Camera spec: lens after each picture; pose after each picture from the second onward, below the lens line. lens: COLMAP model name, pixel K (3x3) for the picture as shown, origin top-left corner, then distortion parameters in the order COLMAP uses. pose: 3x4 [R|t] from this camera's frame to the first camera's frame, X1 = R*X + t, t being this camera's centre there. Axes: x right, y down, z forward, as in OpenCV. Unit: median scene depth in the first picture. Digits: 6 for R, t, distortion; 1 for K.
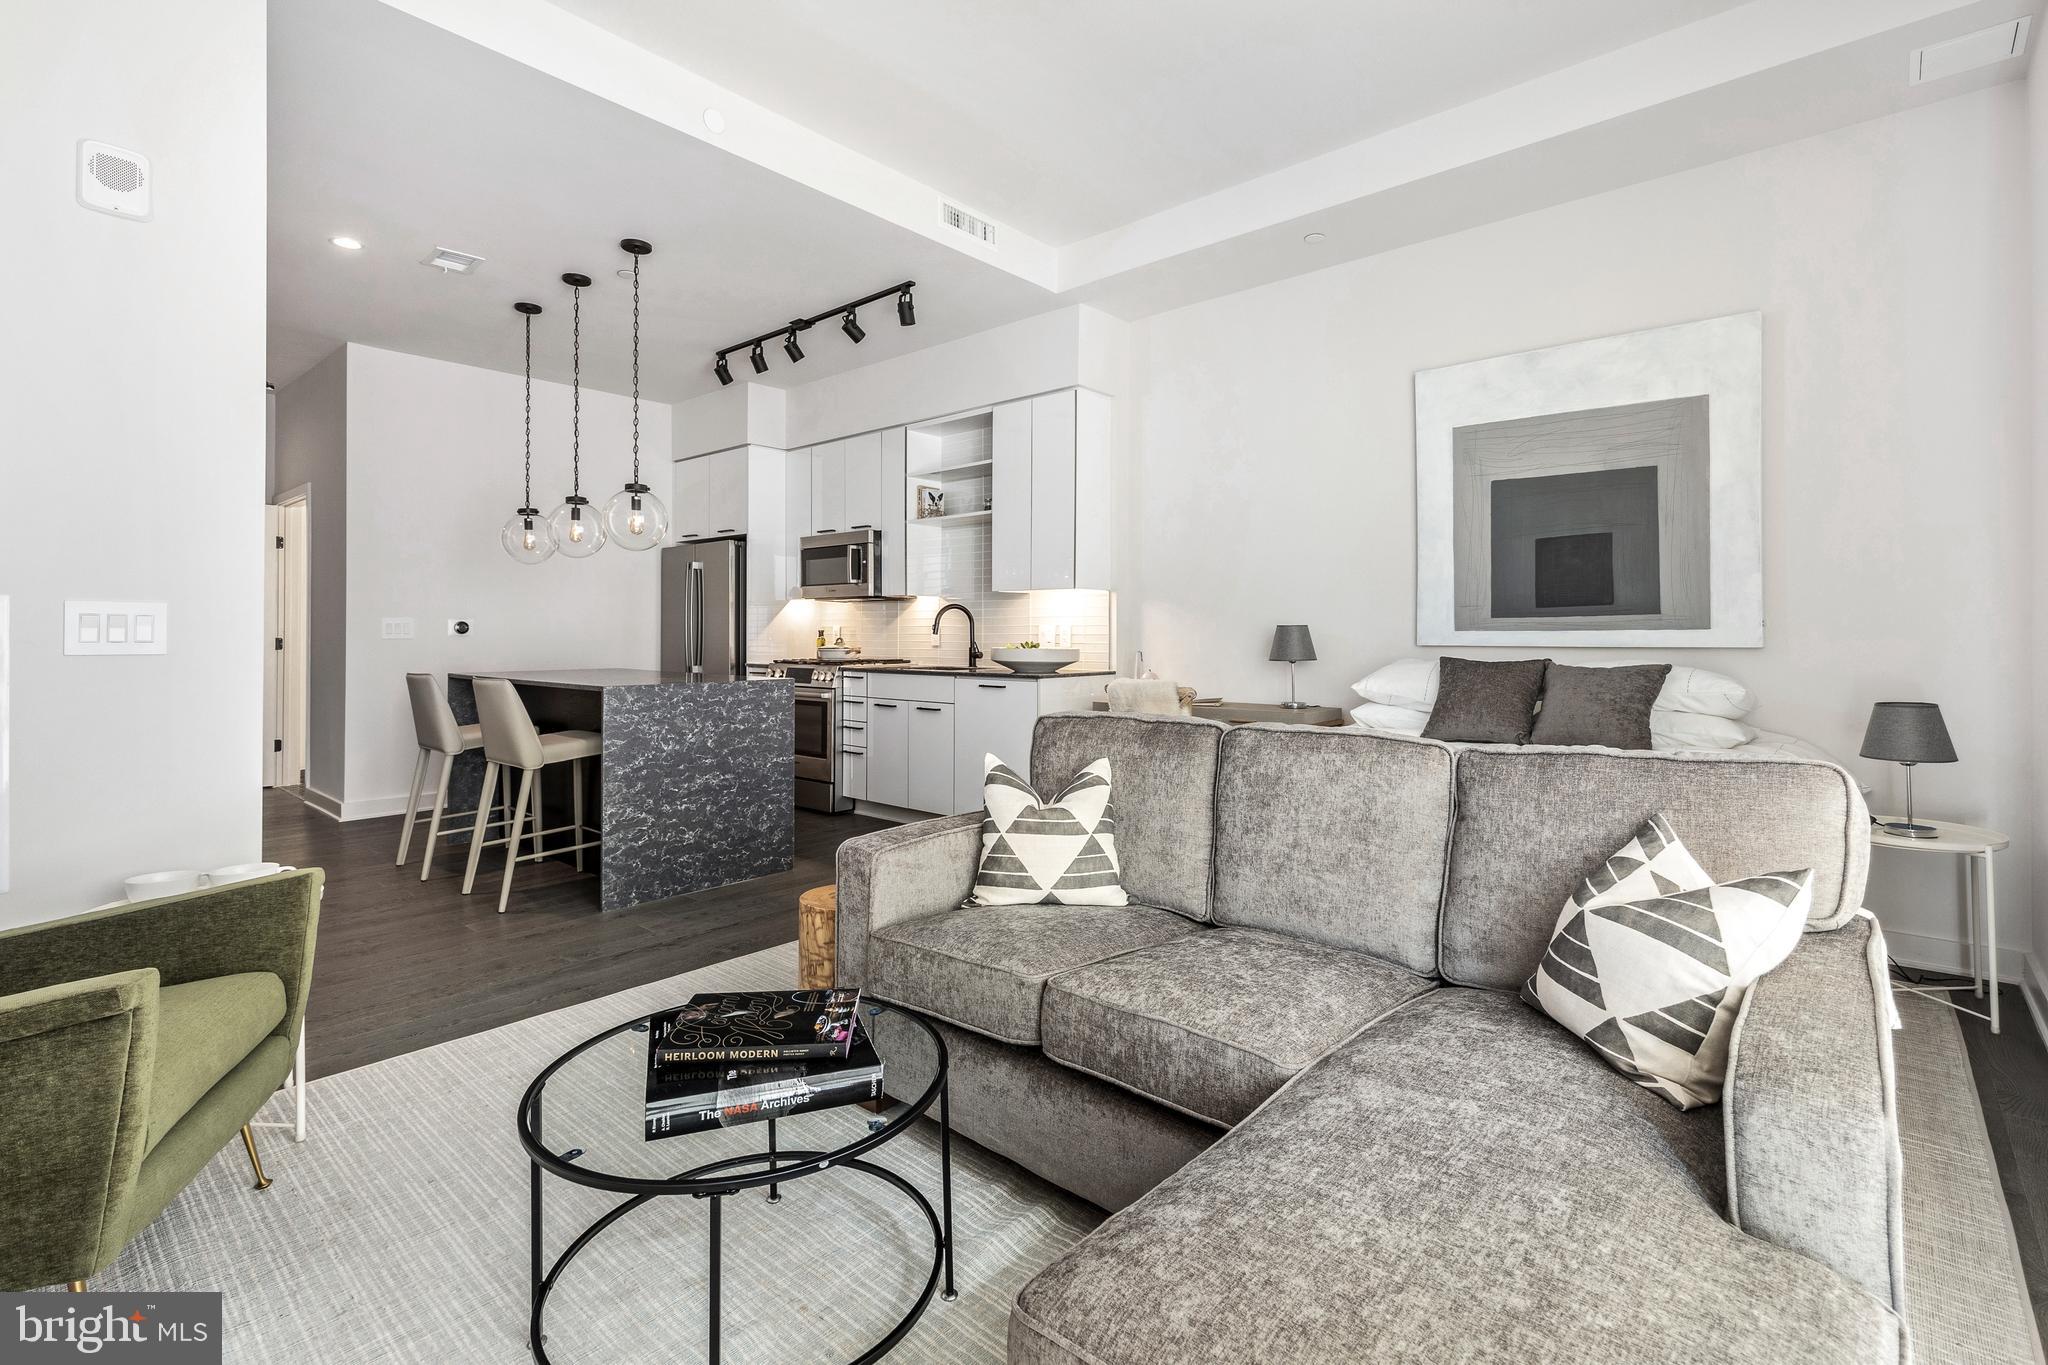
lens RADIAL K [[937.7, 0, 1040.1], [0, 937.7, 630.5], [0, 0, 1]] dist [-0.004416, -0.000402]
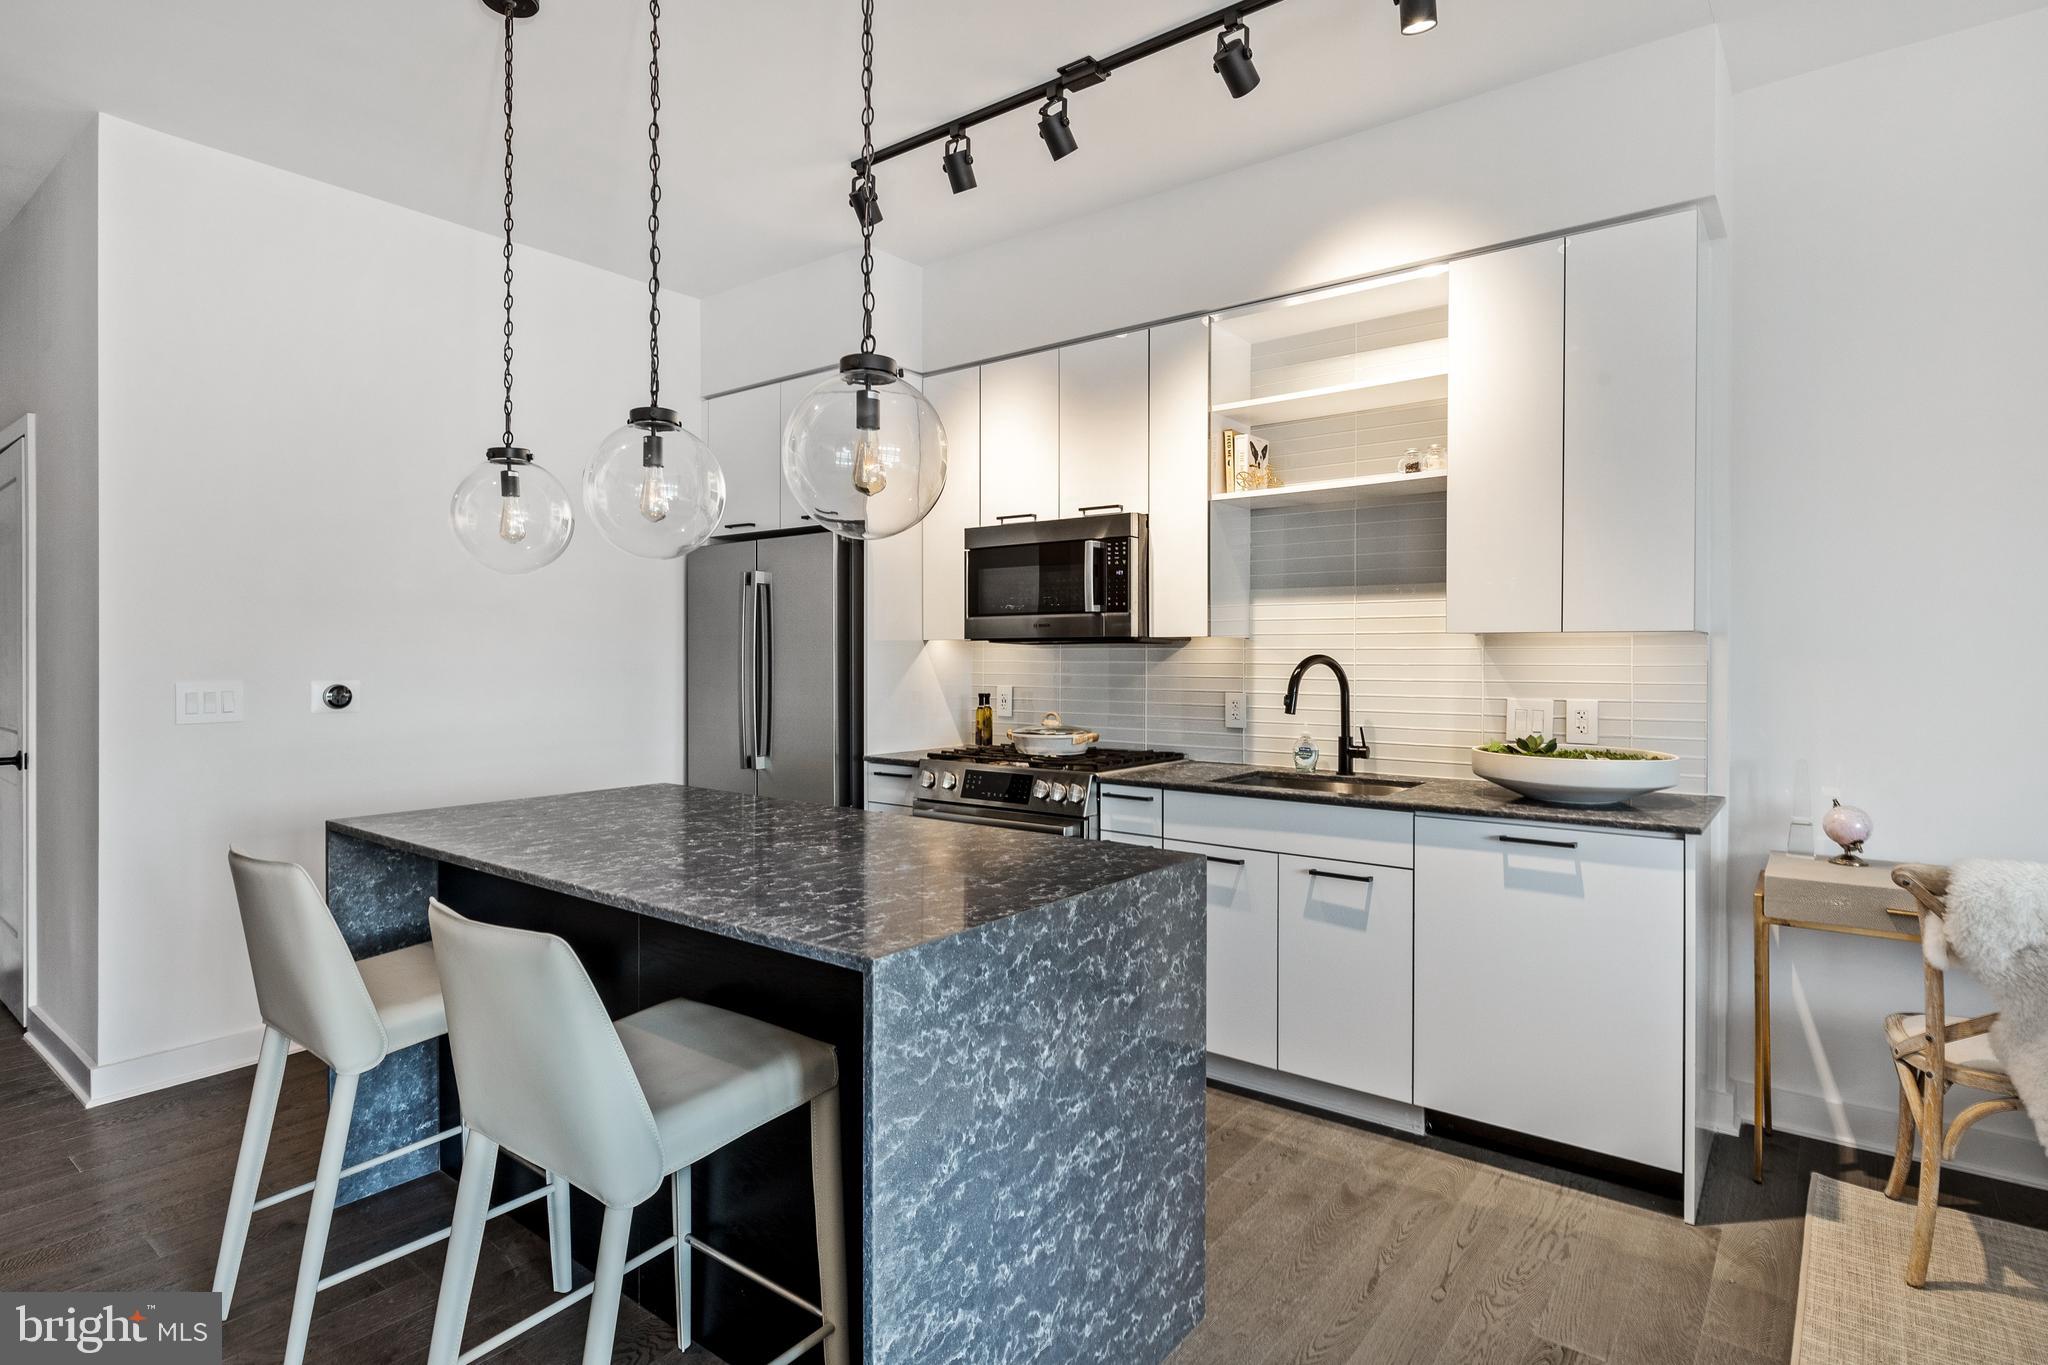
lens RADIAL K [[1048.4, 0, 1014.9], [0, 1048.4, 657.5], [0, 0, 1]] dist [-0.006329, 0.001461]
pose [[0.998697, -0.000233, 0.051033, -0.332442], [-0.000040, 0.999986, 0.005346, -0.033865], [-0.051034, -0.005341, 0.998683, 0.490718]]
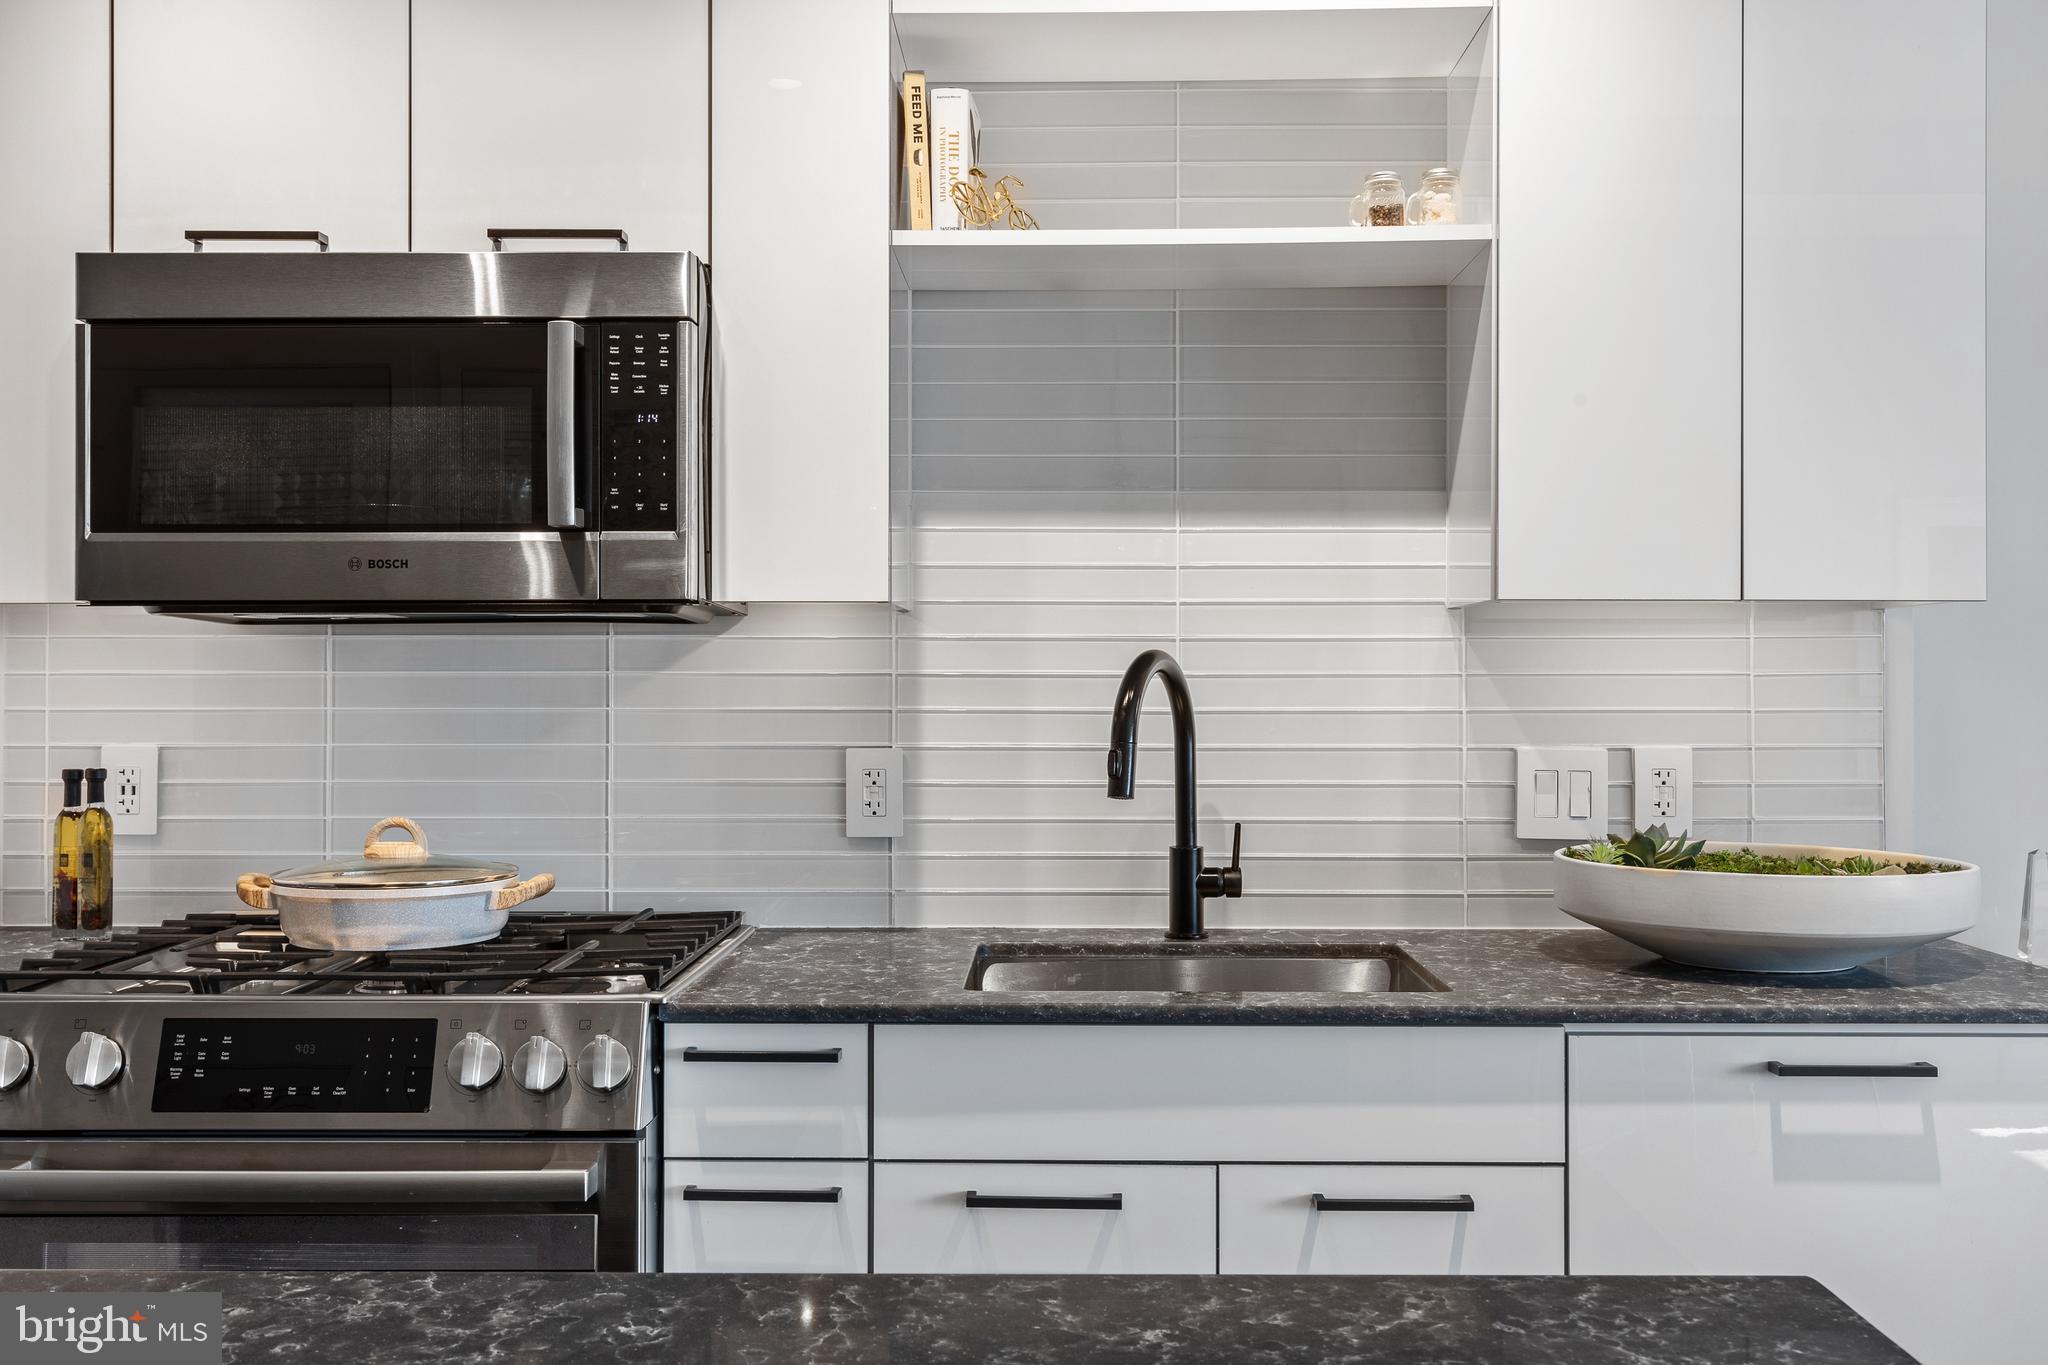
lens RADIAL K [[1985.6, 0, 1035.3], [0, 1985.6, 673.9], [0, 0, 1]] dist [0.015508, 0.000000]
pose [[0.764776, -0.001459, 0.644295, -0.462624], [-0.000812, 0.999994, 0.003229, -0.027731], [-0.644296, -0.002992, 0.764770, 0.772407]]
